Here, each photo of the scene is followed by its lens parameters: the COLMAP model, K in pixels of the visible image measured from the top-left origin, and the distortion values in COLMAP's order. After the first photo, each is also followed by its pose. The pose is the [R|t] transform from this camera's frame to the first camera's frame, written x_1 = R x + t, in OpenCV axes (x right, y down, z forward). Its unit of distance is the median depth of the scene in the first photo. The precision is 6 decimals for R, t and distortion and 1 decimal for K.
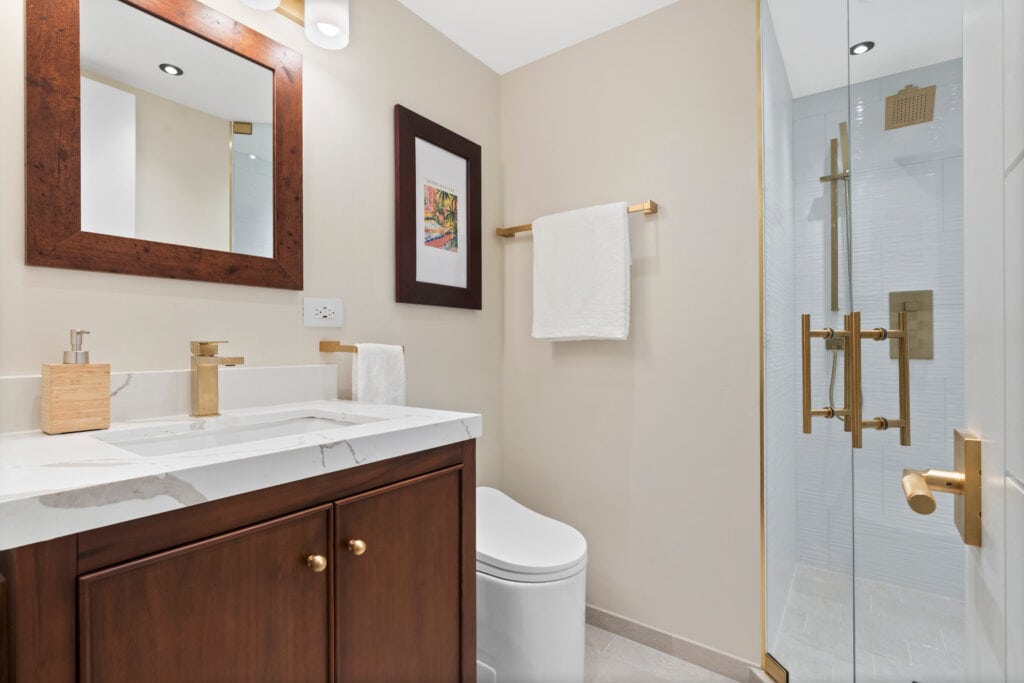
lens RADIAL K [[473.0, 0, 512.0], [0, 473.0, 341.5], [0, 0, 1]] dist [-0.011981, 0.000309]
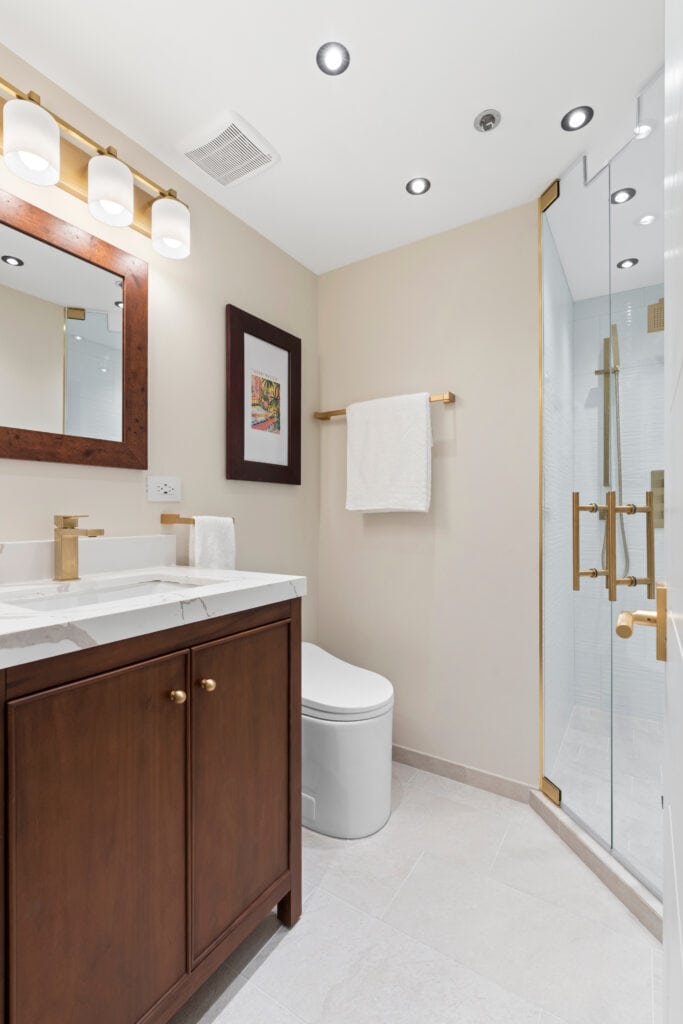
lens RADIAL K [[455.7, 0, 351.7], [0, 455.7, 522.8], [0, 0, 1]] dist [-0.004916, 0.000265]
pose [[0.997639, -0.001179, 0.068666, -0.022568], [-0.000784, 0.999592, 0.028563, -0.010133], [-0.068672, -0.028549, 0.997231, -0.109143]]
